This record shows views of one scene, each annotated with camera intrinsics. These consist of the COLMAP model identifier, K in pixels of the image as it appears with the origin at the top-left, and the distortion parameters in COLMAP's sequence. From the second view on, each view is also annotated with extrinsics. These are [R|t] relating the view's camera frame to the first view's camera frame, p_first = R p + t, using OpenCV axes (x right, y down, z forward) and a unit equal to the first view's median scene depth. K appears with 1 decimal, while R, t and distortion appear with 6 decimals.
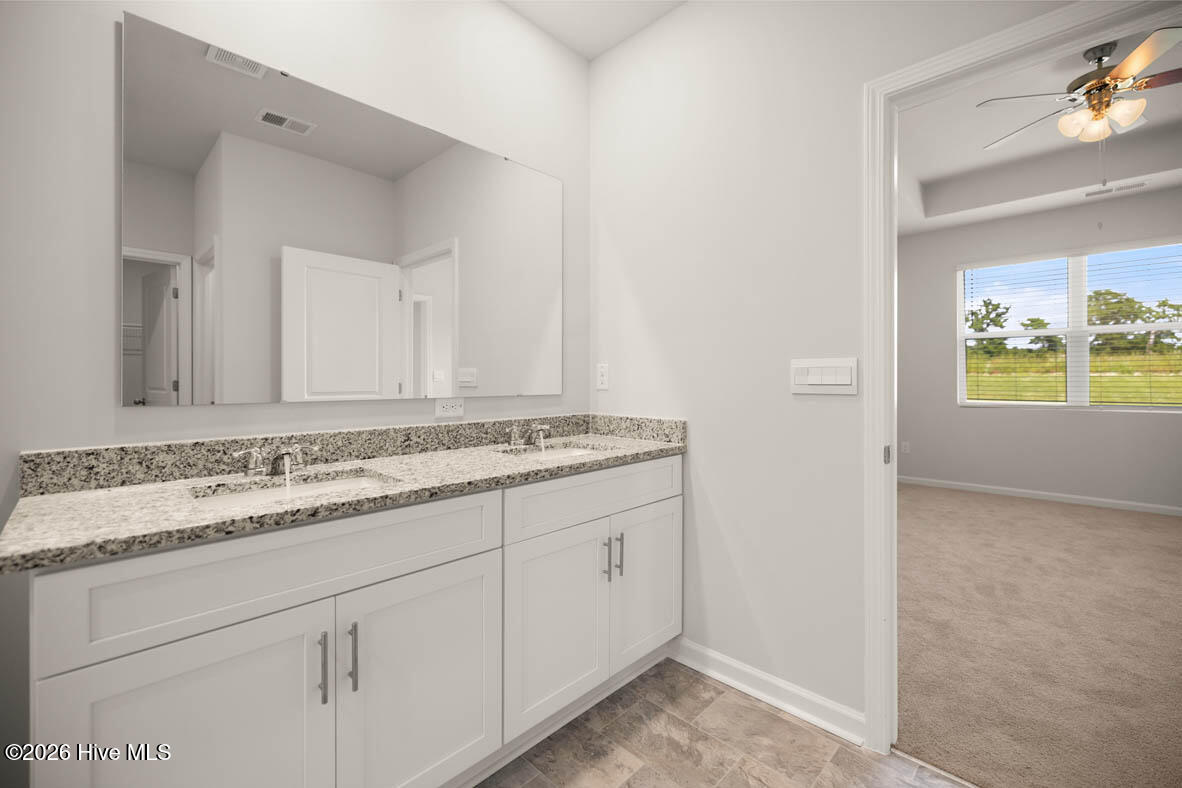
lens RADIAL K [[493.1, 0, 587.9], [0, 493.1, 385.0], [0, 0, 1]] dist [-0.002400, -0.000142]
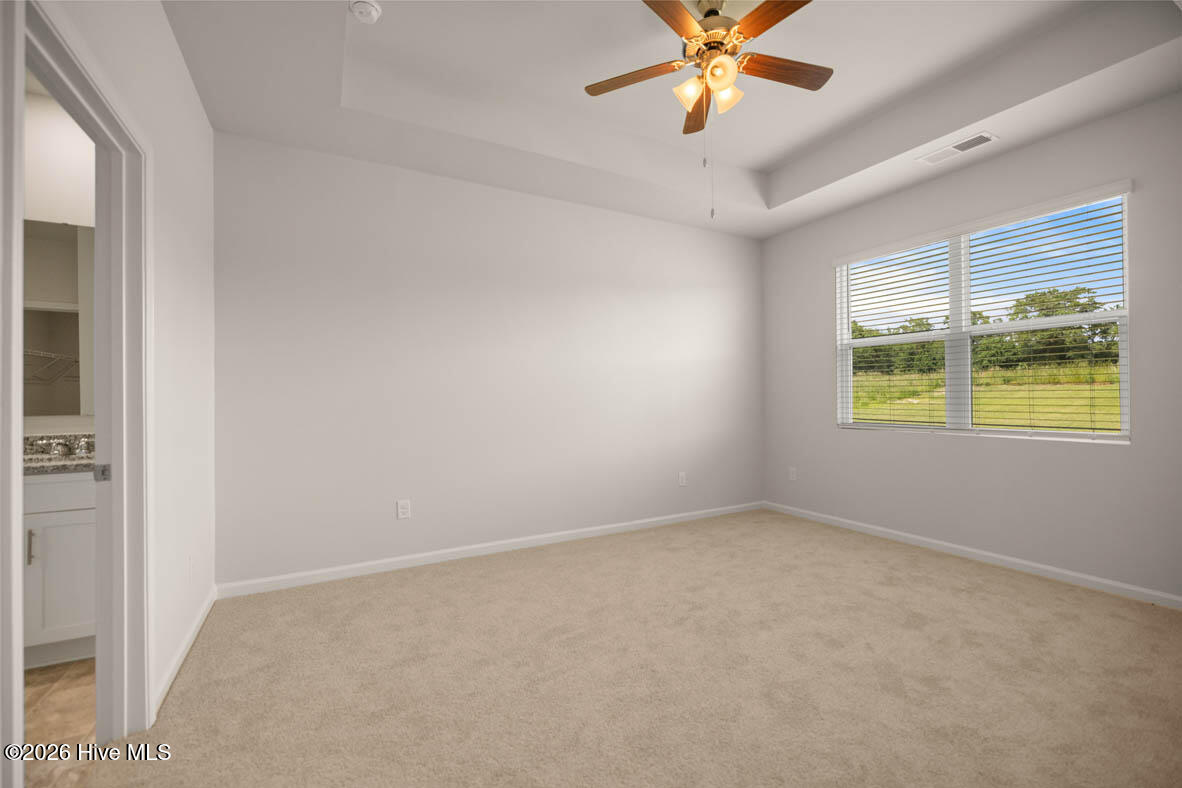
lens RADIAL K [[498.1, 0, 591.0], [0, 498.1, 394.0], [0, 0, 1]] dist [-0.000108, 0.000052]
pose [[0.959290, -0.002332, -0.282414, 0.952147], [0.001357, 0.999992, -0.003648, -0.015958], [0.282420, 0.003116, 0.959286, 0.114657]]
